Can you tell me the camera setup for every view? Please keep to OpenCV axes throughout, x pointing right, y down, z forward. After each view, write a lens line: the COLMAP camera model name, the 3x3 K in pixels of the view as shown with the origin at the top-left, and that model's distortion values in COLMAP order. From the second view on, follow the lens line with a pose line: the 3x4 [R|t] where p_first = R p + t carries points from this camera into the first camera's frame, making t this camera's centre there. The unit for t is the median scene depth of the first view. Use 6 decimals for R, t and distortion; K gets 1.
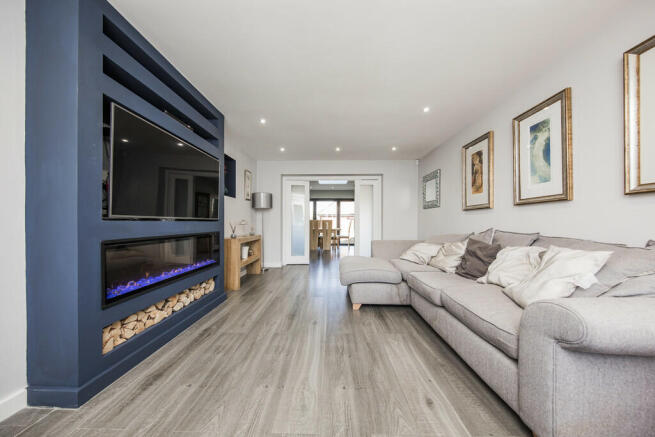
lens RADIAL K [[210.3, 0, 327.0], [0, 210.3, 221.0], [0, 0, 1]] dist [0.000572, -0.000008]
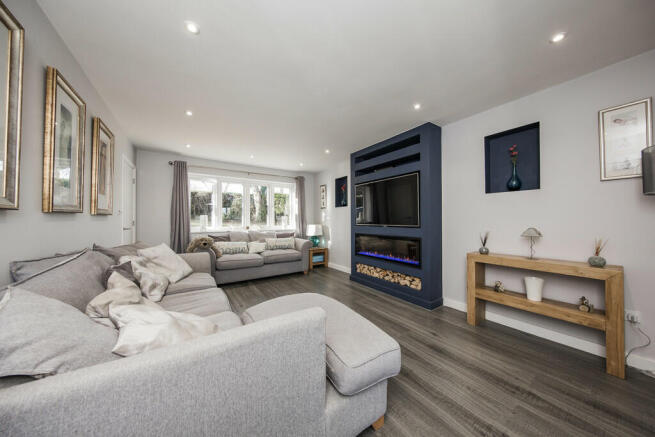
lens RADIAL K [[210.3, 0, 327.0], [0, 210.3, 215.8], [0, 0, 1]] dist [0.000572, -0.000008]
pose [[-0.817487, -0.008870, -0.575879, 0.608572], [0.005391, 0.999720, -0.023051, -0.048900], [0.575922, -0.021948, -0.817210, 1.978801]]
